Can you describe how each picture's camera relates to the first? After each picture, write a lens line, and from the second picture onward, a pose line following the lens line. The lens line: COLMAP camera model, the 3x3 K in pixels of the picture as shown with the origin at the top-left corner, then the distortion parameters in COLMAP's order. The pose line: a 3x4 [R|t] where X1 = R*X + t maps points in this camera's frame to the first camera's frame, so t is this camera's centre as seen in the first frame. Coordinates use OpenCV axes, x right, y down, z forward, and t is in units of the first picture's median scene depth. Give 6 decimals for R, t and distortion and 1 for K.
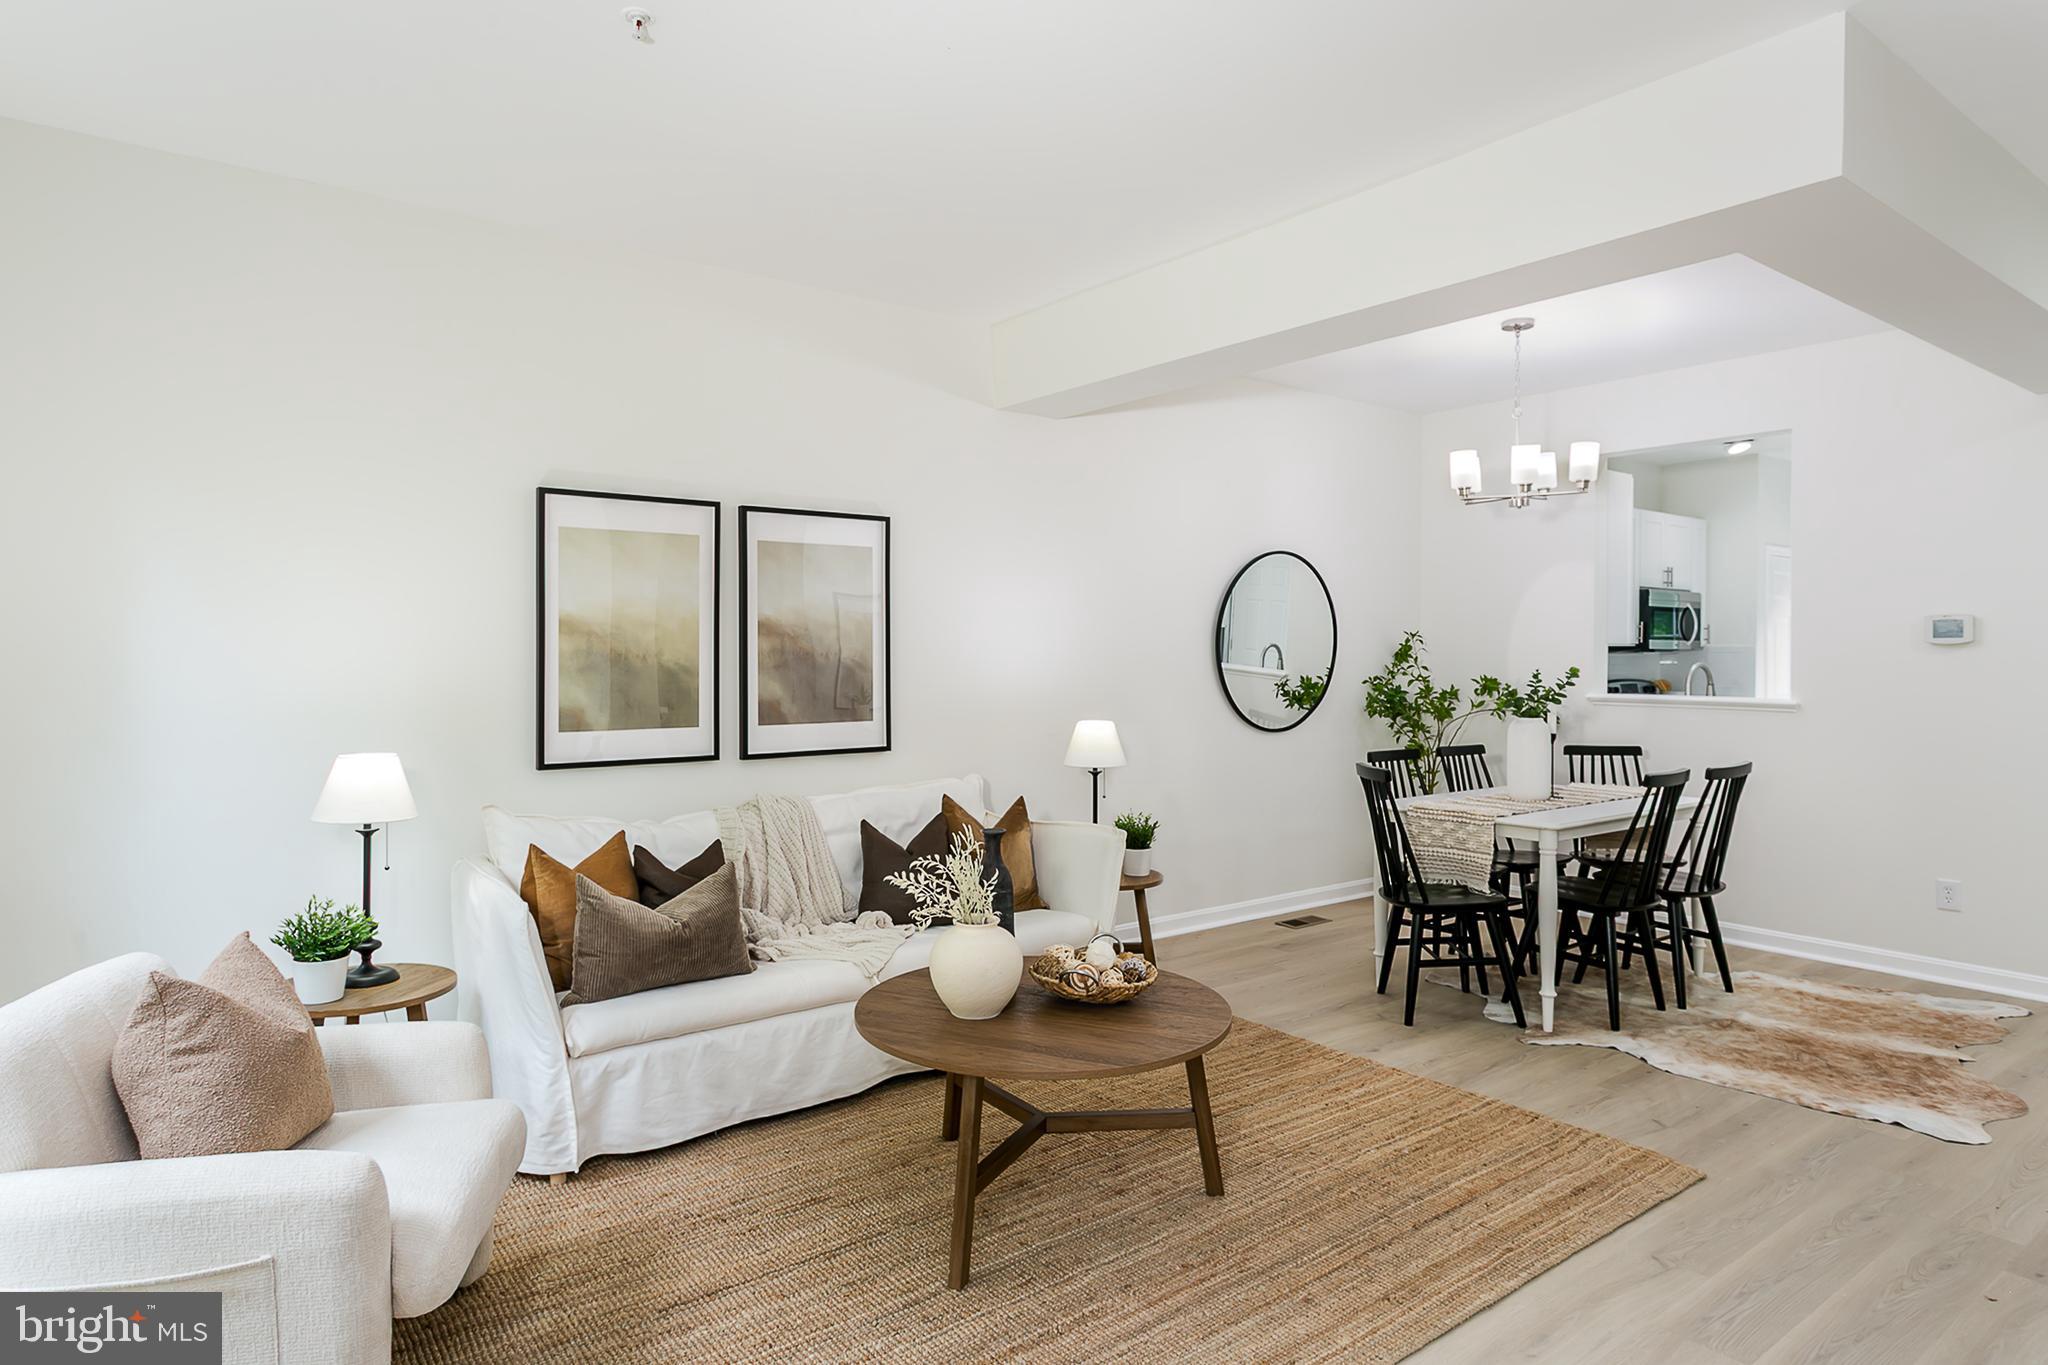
lens RADIAL K [[1162.3, 0, 1019.2], [0, 1162.3, 663.3], [0, 0, 1]] dist [-0.001751, -0.000293]
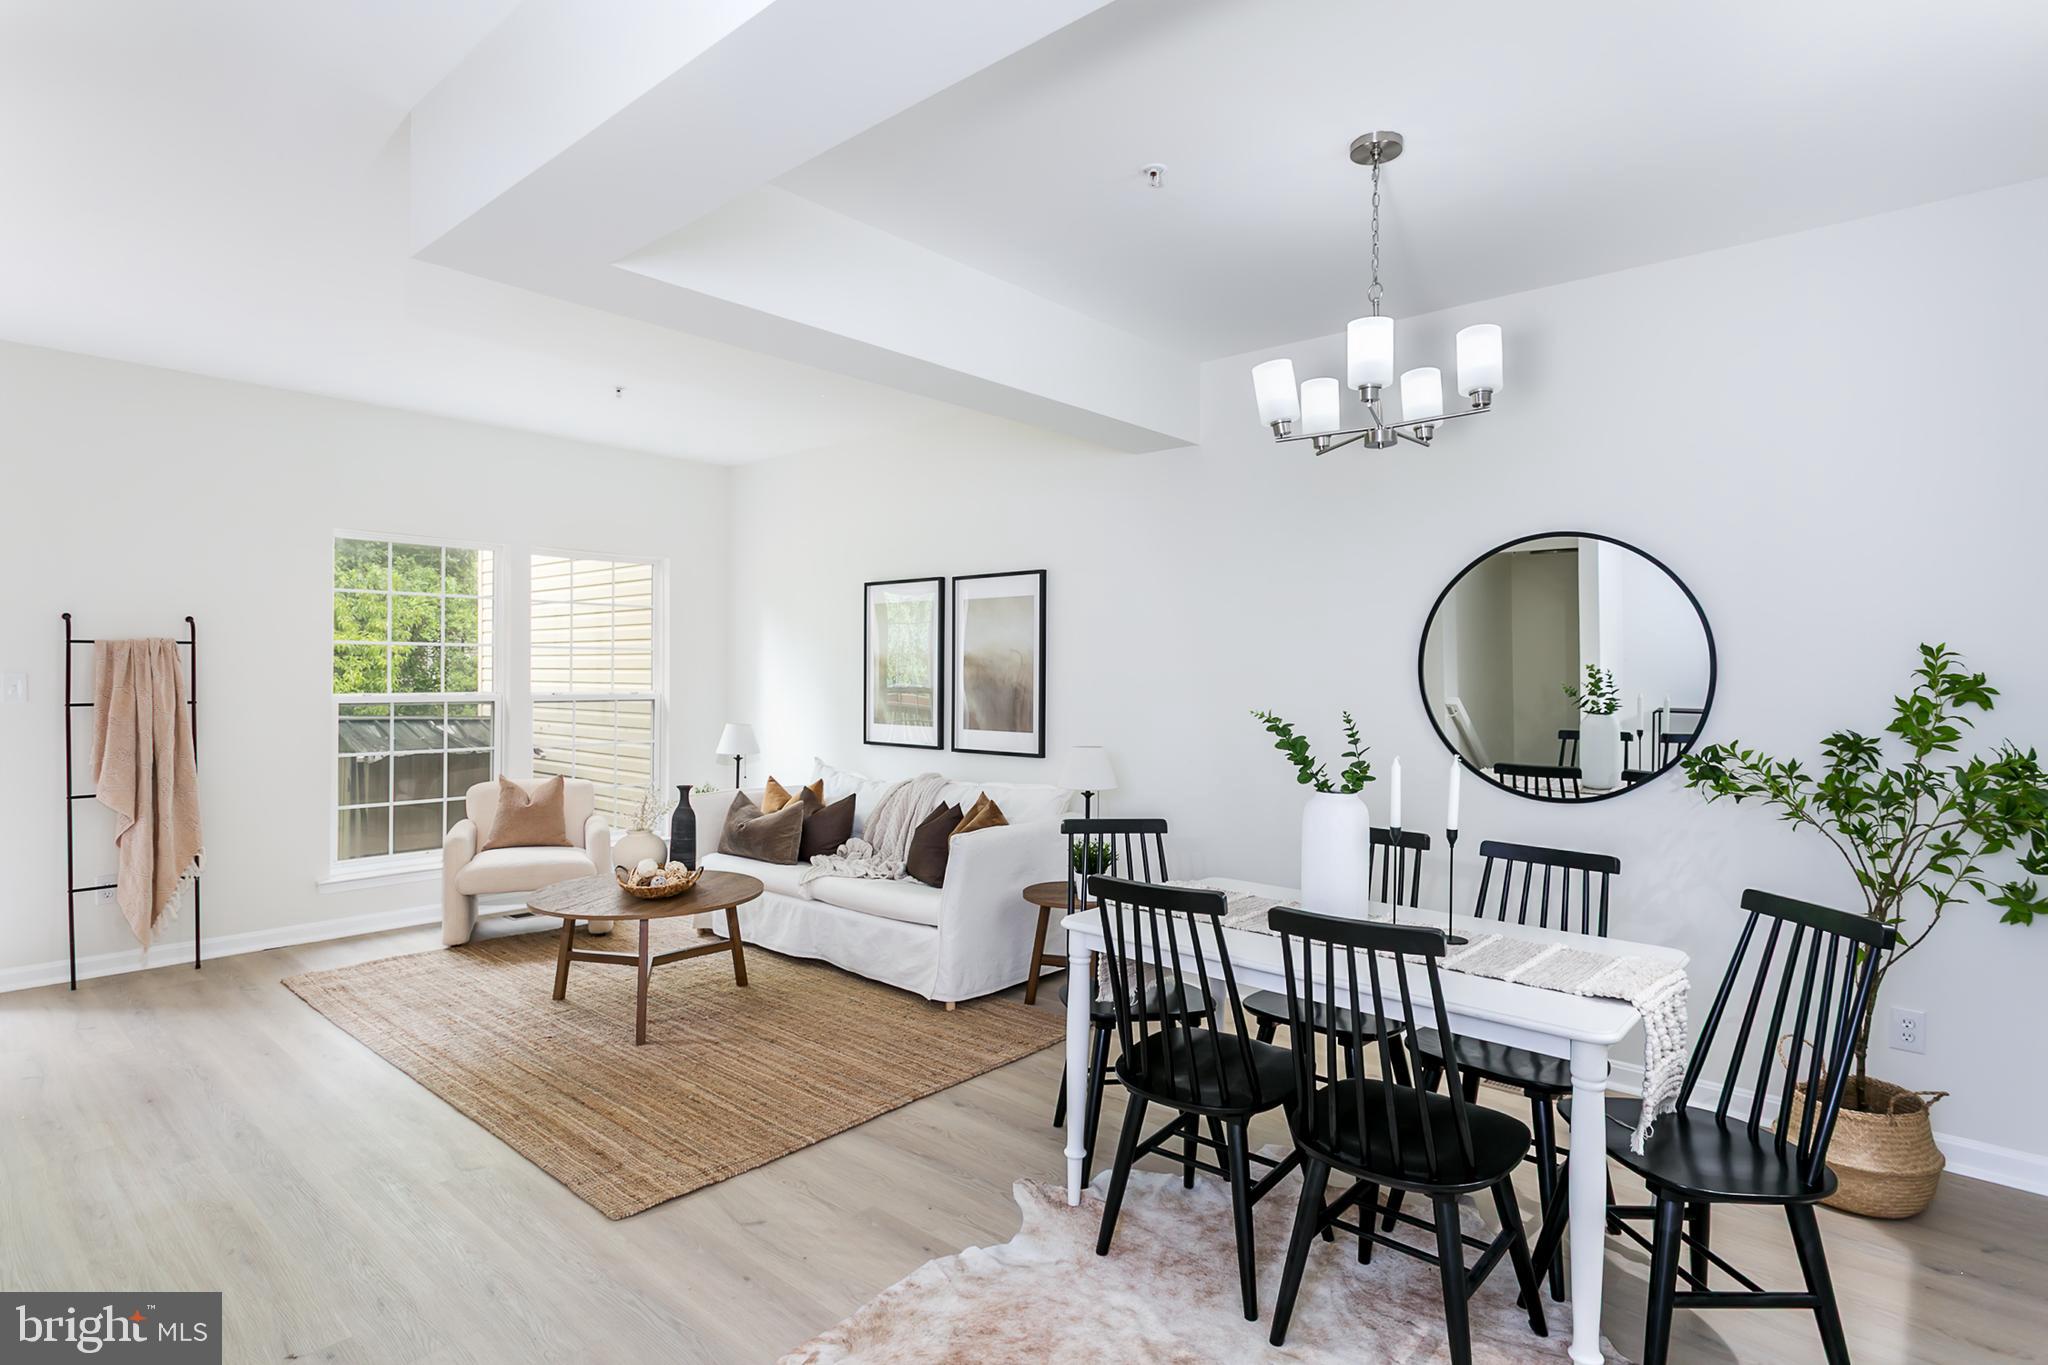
lens RADIAL K [[1067.4, 0, 1024.0], [0, 1067.4, 682.5], [0, 0, 1]] dist [0.000976, 0.000982]
pose [[0.199895, 0.008886, -0.979777, 1.085043], [-0.017405, 0.999833, 0.005517, -0.012435], [0.979663, 0.015950, 0.200016, 0.816470]]
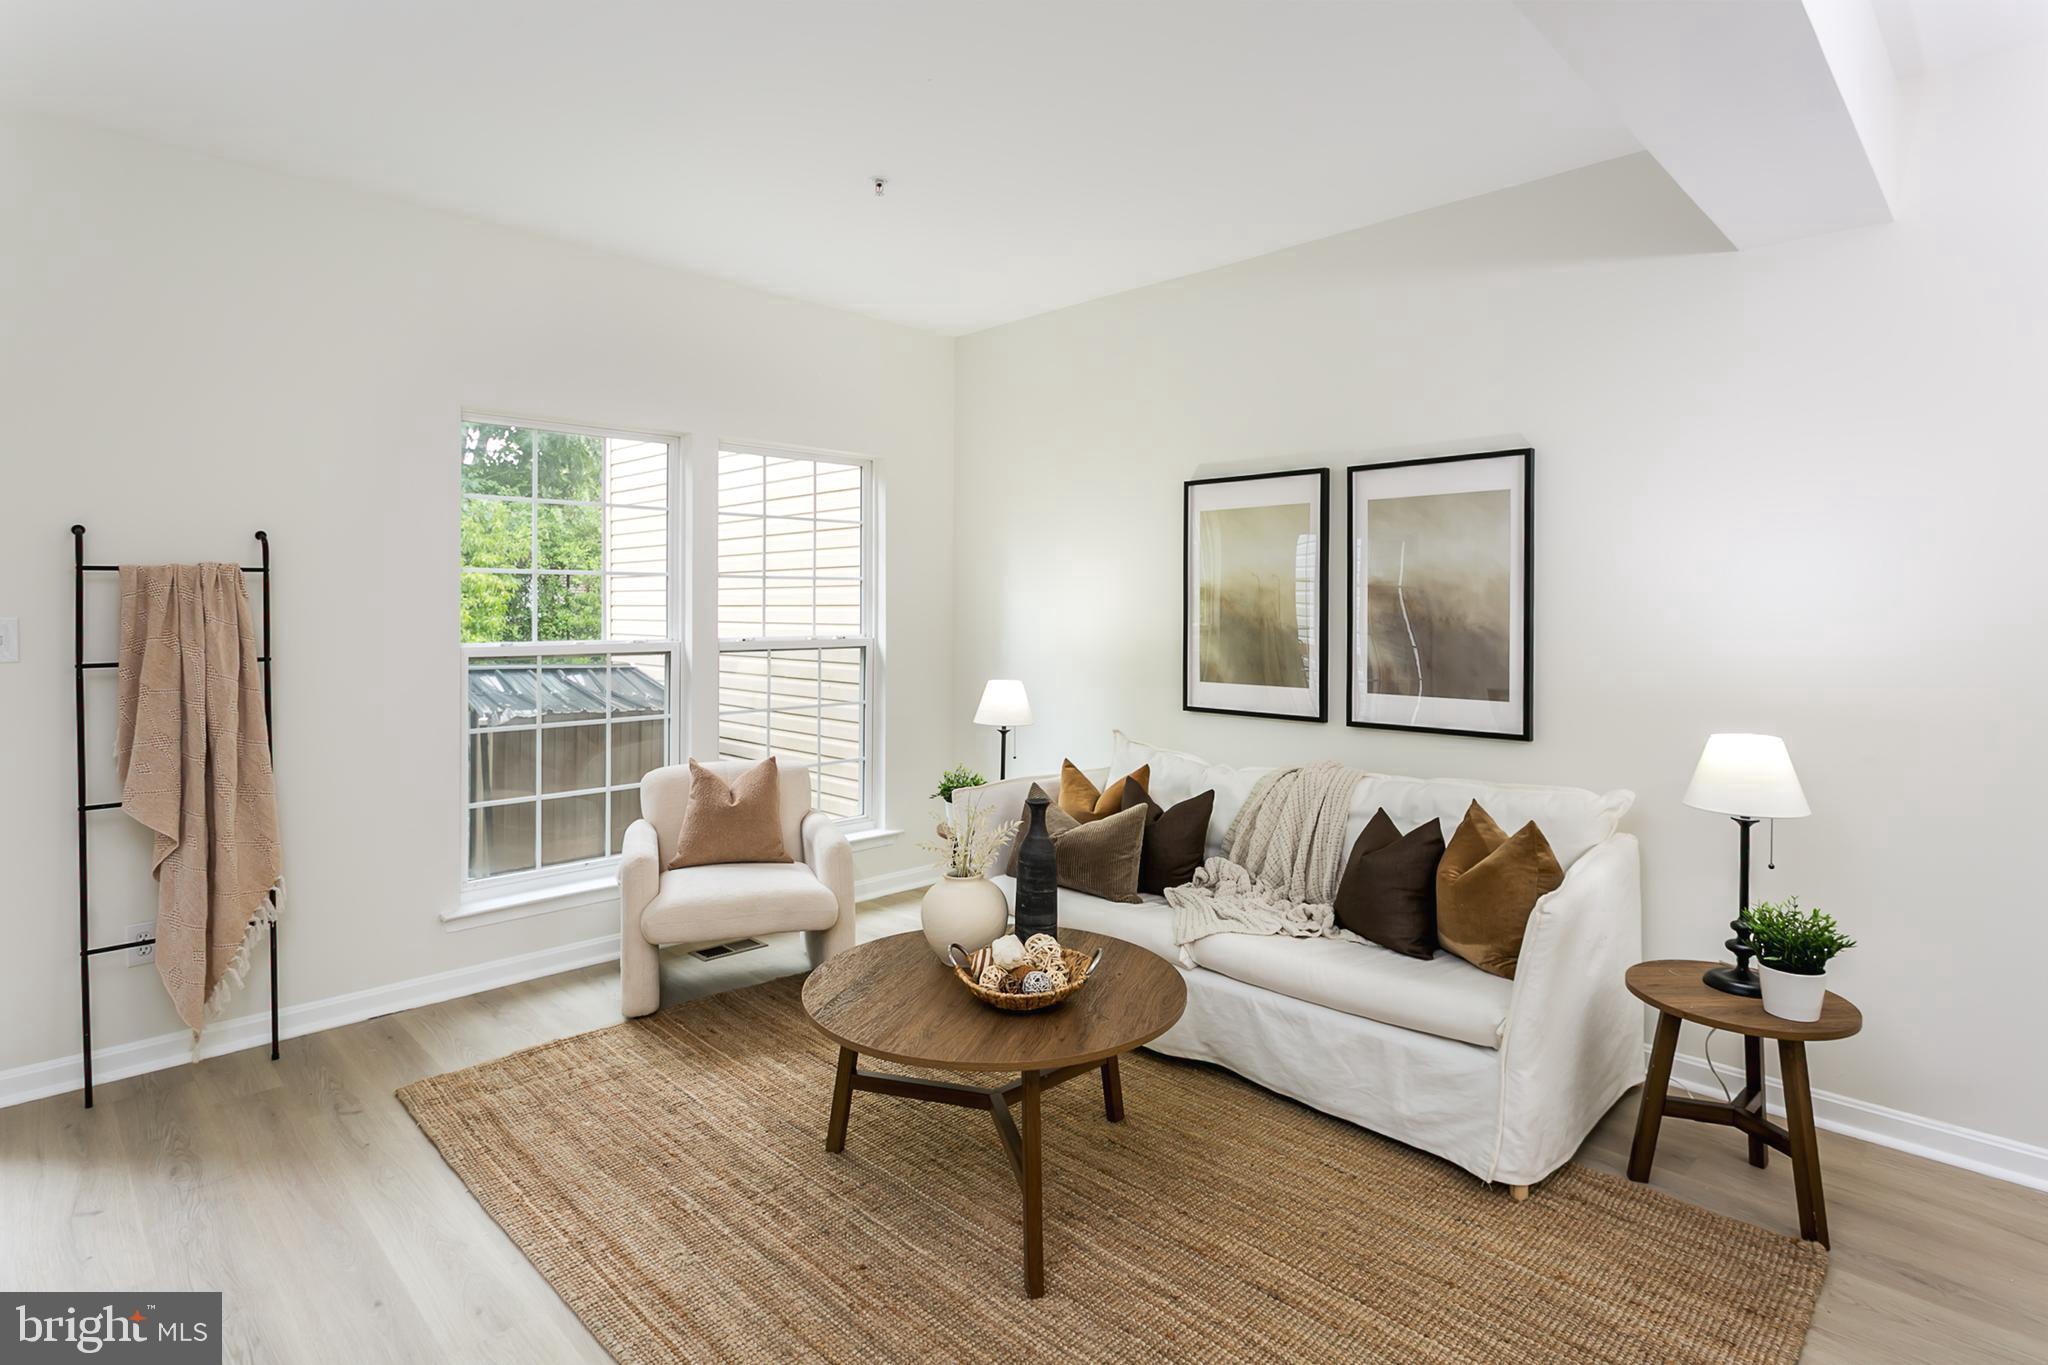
lens RADIAL K [[1051.6, 0, 1023.0], [0, 1051.6, 616.2], [0, 0, 1]] dist [-0.002326, -0.001004]
pose [[0.142287, 0.007271, -0.989799, 0.599061], [-0.012531, 0.999906, 0.005544, -0.011359], [0.989746, 0.011614, 0.142365, 0.599273]]
